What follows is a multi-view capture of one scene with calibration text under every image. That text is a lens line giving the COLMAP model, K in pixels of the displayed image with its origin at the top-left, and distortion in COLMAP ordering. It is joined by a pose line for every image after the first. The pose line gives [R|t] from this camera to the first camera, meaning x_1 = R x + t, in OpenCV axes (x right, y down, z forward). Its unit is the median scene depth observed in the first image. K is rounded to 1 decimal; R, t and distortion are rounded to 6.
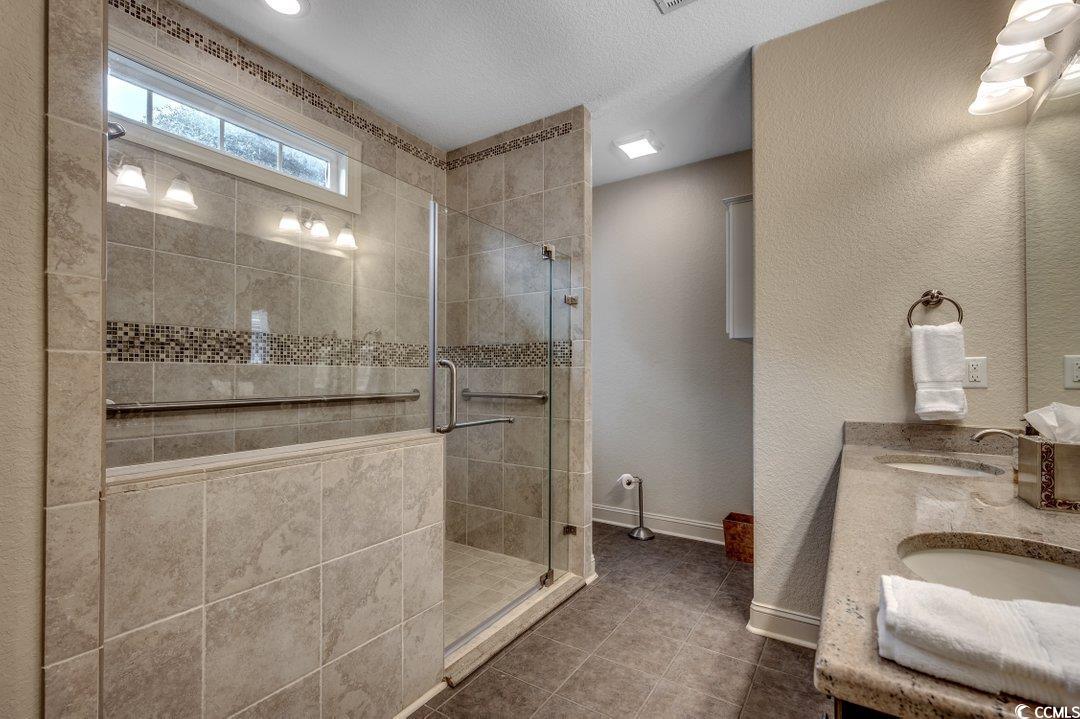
lens RADIAL K [[474.3, 0, 541.7], [0, 474.3, 376.6], [0, 0, 1]] dist [-0.002138, 0.000165]
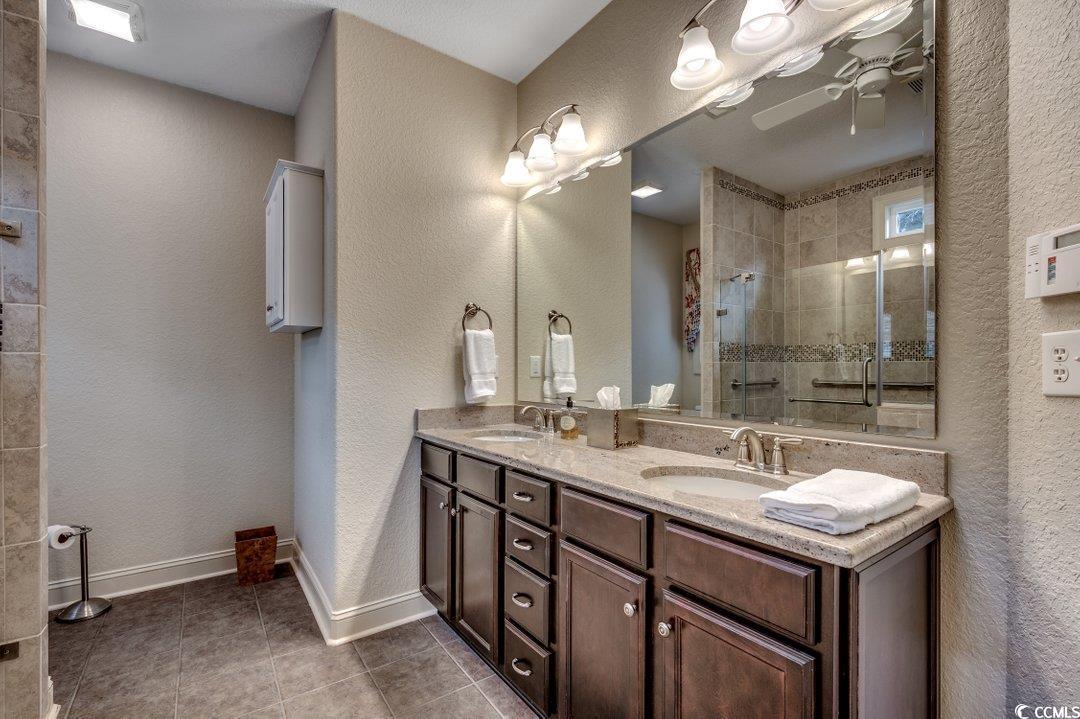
lens RADIAL K [[474.3, 0, 541.7], [0, 474.3, 376.6], [0, 0, 1]] dist [-0.002138, 0.000165]
pose [[0.364879, -0.014049, 0.930949, -0.238076], [-0.000586, 0.999882, 0.015318, -0.001015], [-0.931055, -0.006135, 0.364828, 0.260023]]
